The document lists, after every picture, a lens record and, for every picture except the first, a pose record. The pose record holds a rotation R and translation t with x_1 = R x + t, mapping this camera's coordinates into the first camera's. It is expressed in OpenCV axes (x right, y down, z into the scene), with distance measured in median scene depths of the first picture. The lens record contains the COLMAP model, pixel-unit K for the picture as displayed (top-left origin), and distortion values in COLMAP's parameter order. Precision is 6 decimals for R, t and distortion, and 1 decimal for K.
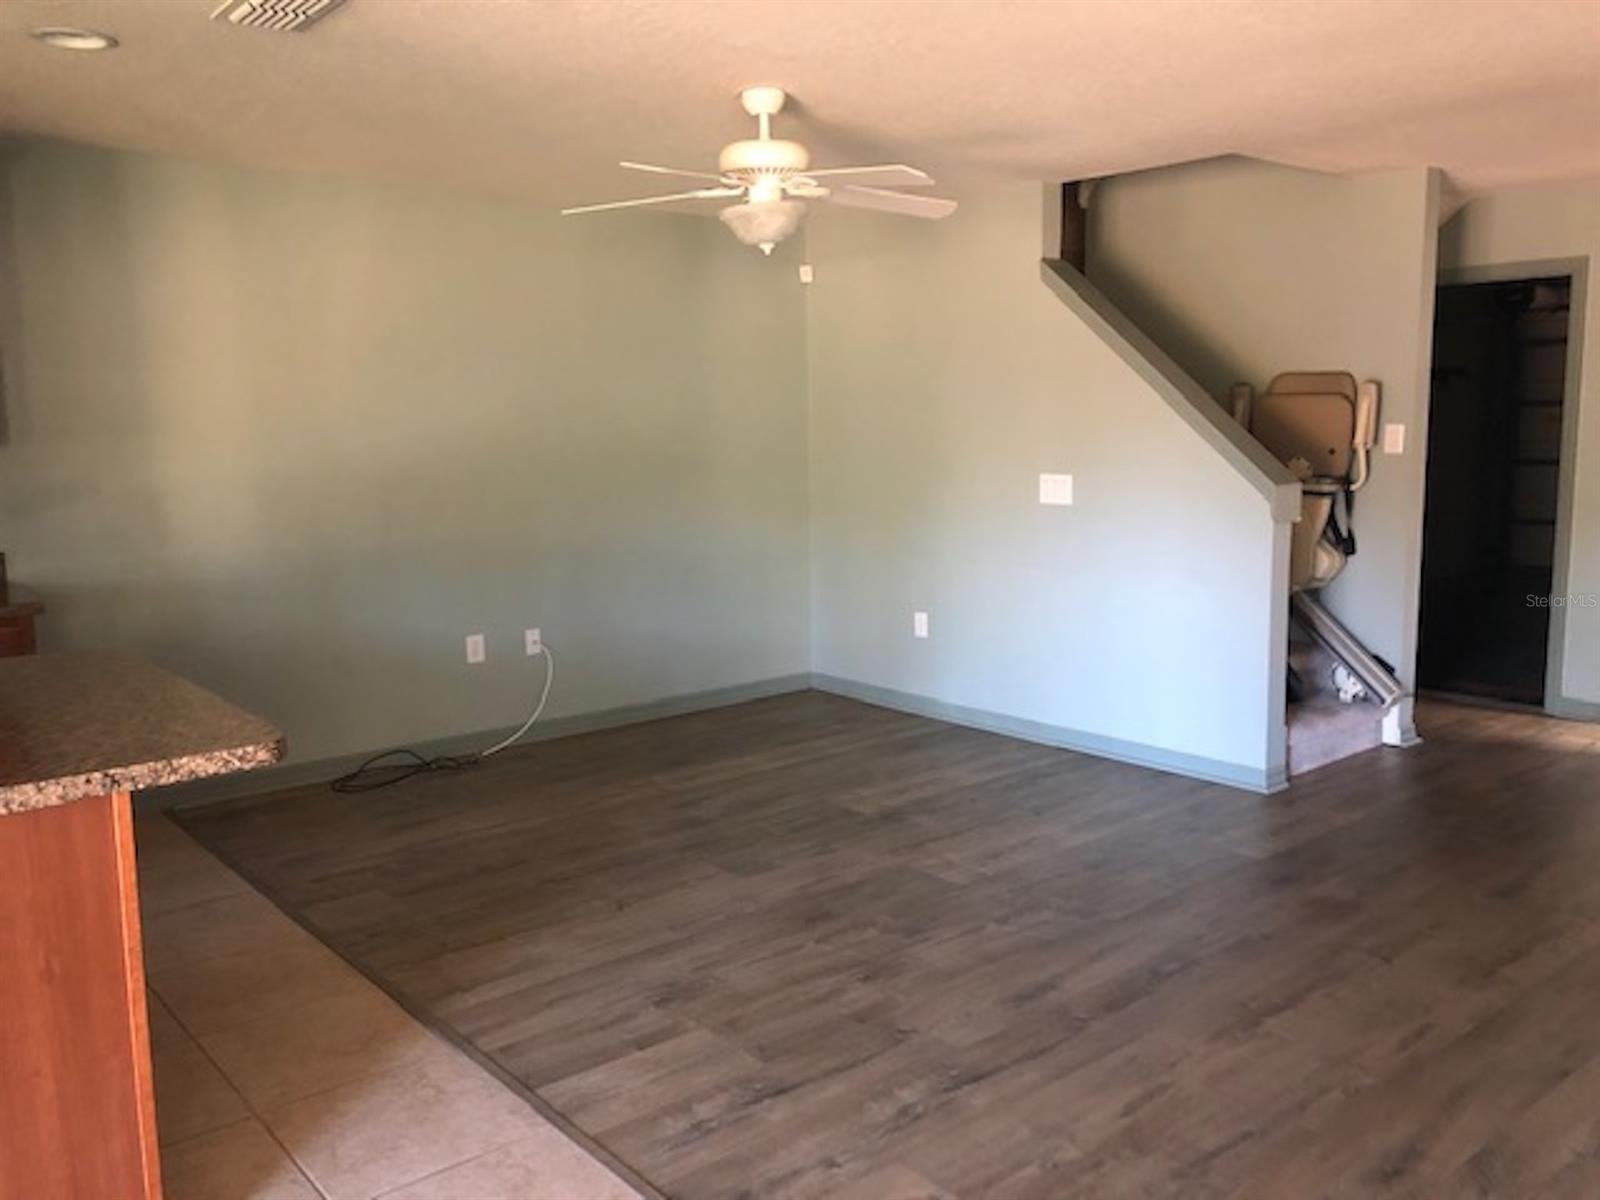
lens RADIAL K [[1321.7, 0, 800.0], [0, 1321.7, 600.0], [0, 0, 1]] dist [0.008627, 0.008706]
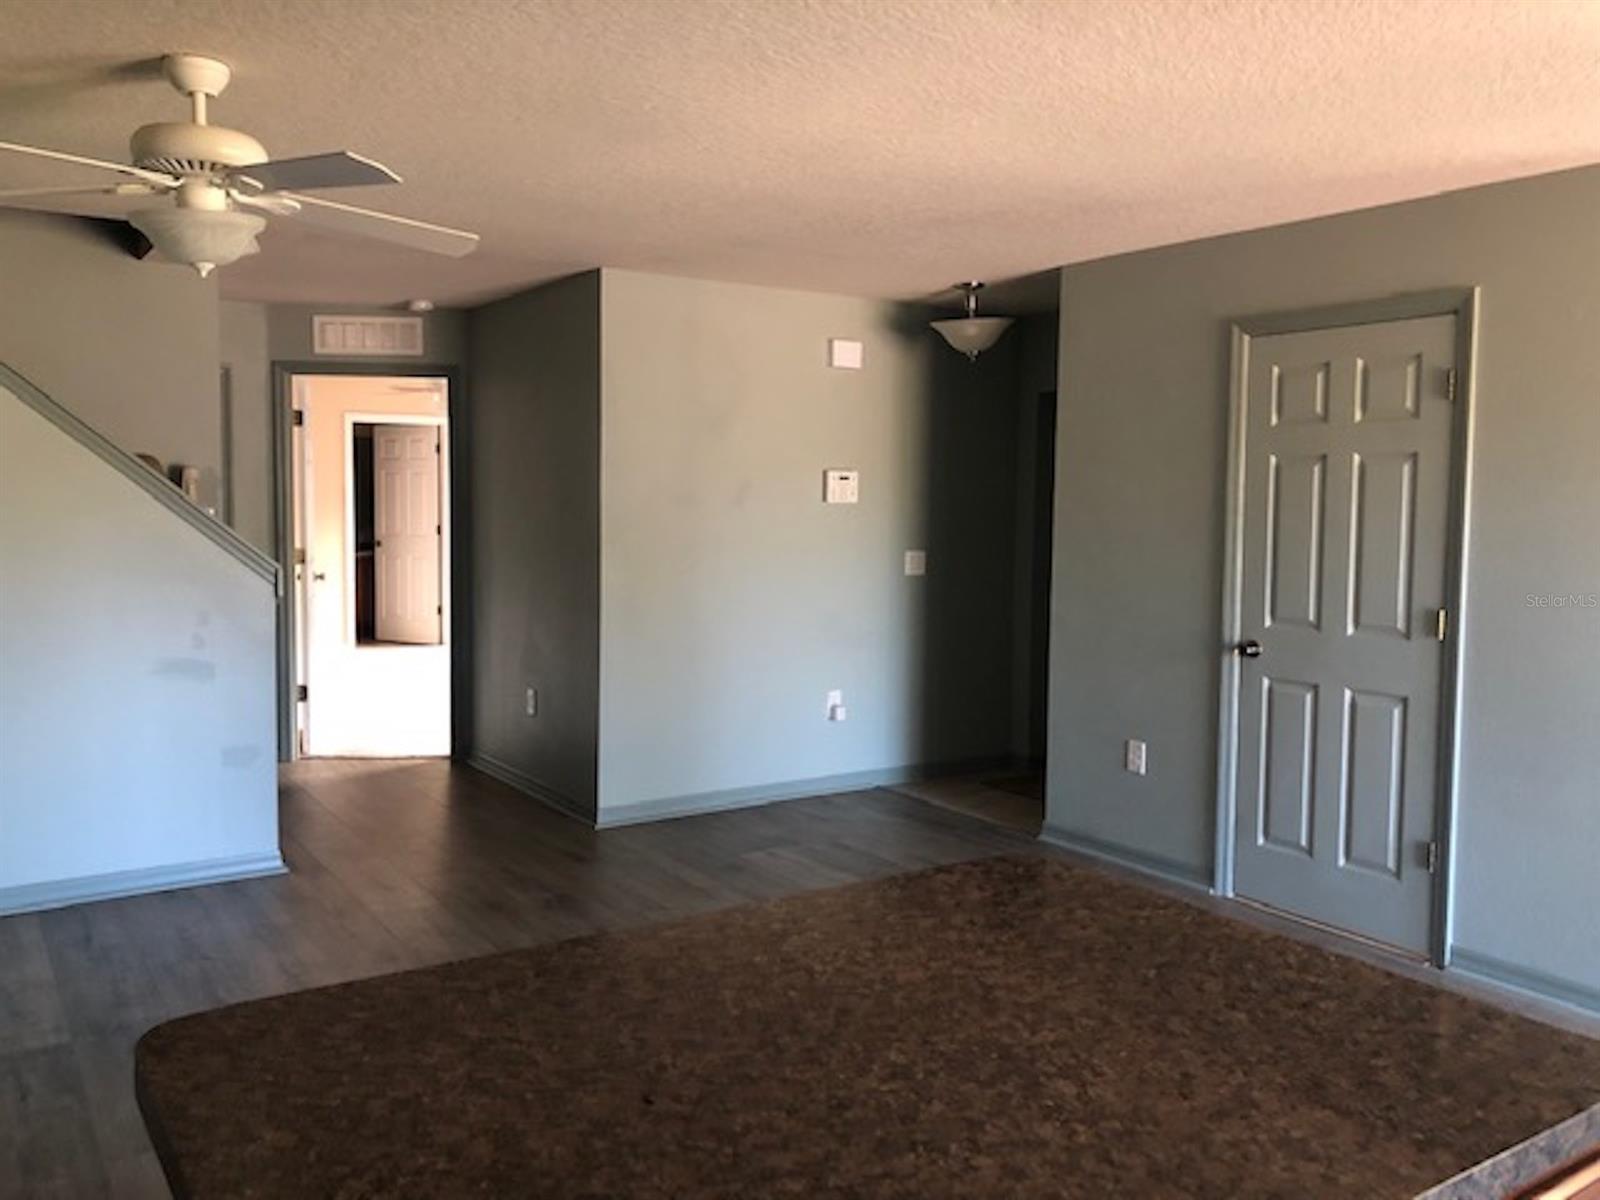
lens RADIAL K [[1321.7, 0, 800.0], [0, 1321.7, 600.0], [0, 0, 1]] dist [0.008627, 0.008706]
pose [[0.104264, -0.068849, 0.992164, -0.610838], [0.135328, 0.989305, 0.054430, -0.061719], [-0.985300, 0.128593, 0.112466, 0.496277]]
